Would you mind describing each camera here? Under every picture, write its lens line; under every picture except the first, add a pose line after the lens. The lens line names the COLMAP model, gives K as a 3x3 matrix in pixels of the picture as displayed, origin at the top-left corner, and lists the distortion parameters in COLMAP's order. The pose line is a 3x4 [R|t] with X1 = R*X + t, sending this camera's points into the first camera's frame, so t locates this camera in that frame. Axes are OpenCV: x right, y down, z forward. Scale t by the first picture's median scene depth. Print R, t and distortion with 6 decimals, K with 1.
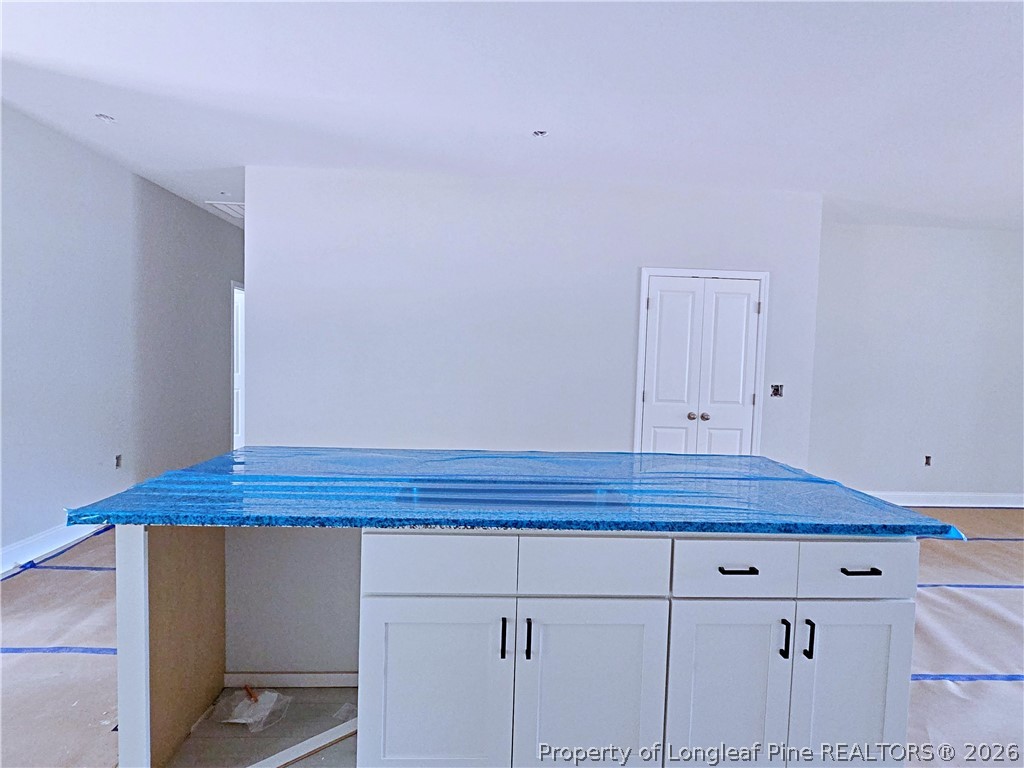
lens RADIAL K [[521.9, 0, 510.8], [0, 521.9, 380.0], [0, 0, 1]] dist [0.000294, -0.000579]
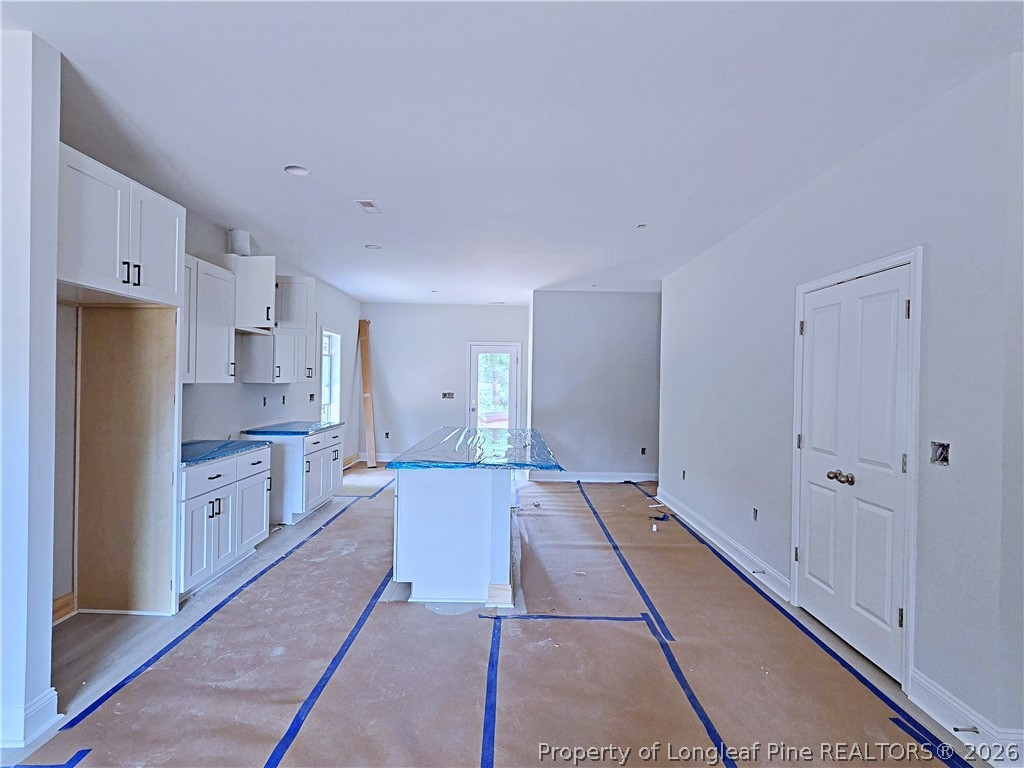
lens RADIAL K [[521.9, 0, 510.8], [0, 521.9, 380.0], [0, 0, 1]] dist [0.000294, -0.000579]
pose [[-0.043108, -0.031446, -0.998575, 1.077474], [-0.076899, 0.996644, -0.028065, -0.006356], [0.996107, 0.075580, -0.045381, 0.577770]]
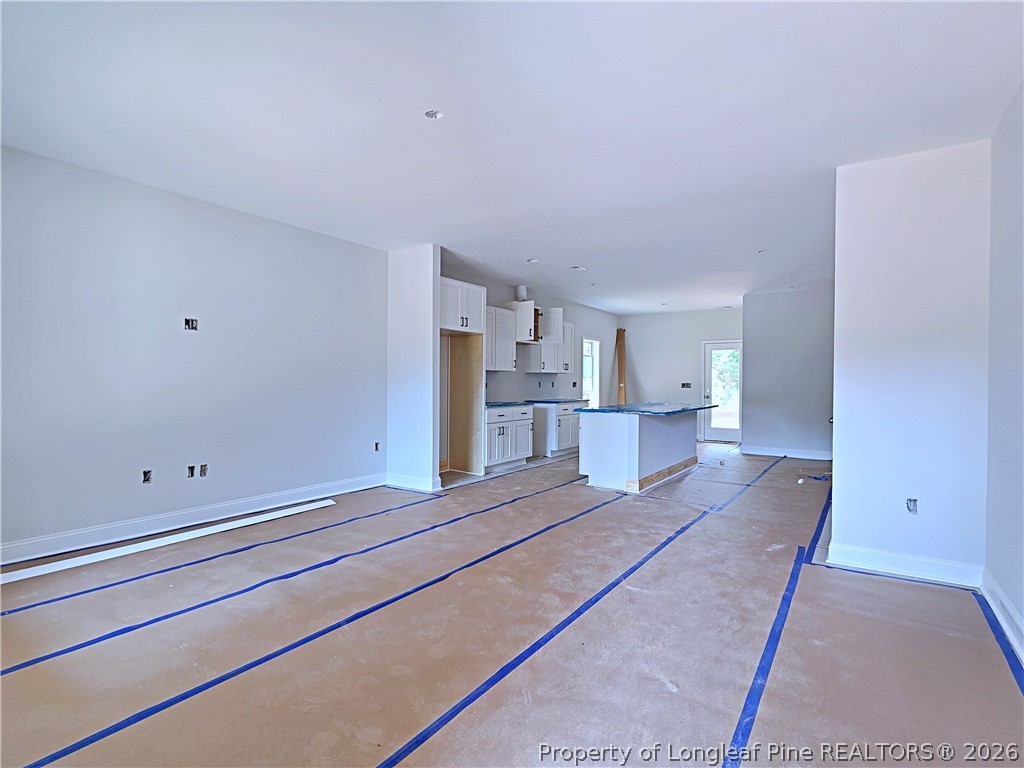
lens RADIAL K [[521.9, 0, 510.8], [0, 521.9, 380.0], [0, 0, 1]] dist [0.000294, -0.000579]
pose [[-0.599304, -0.034651, -0.799771, 1.693179], [-0.071252, 0.997406, 0.010178, 0.032051], [0.797344, 0.063085, -0.600218, 1.210667]]
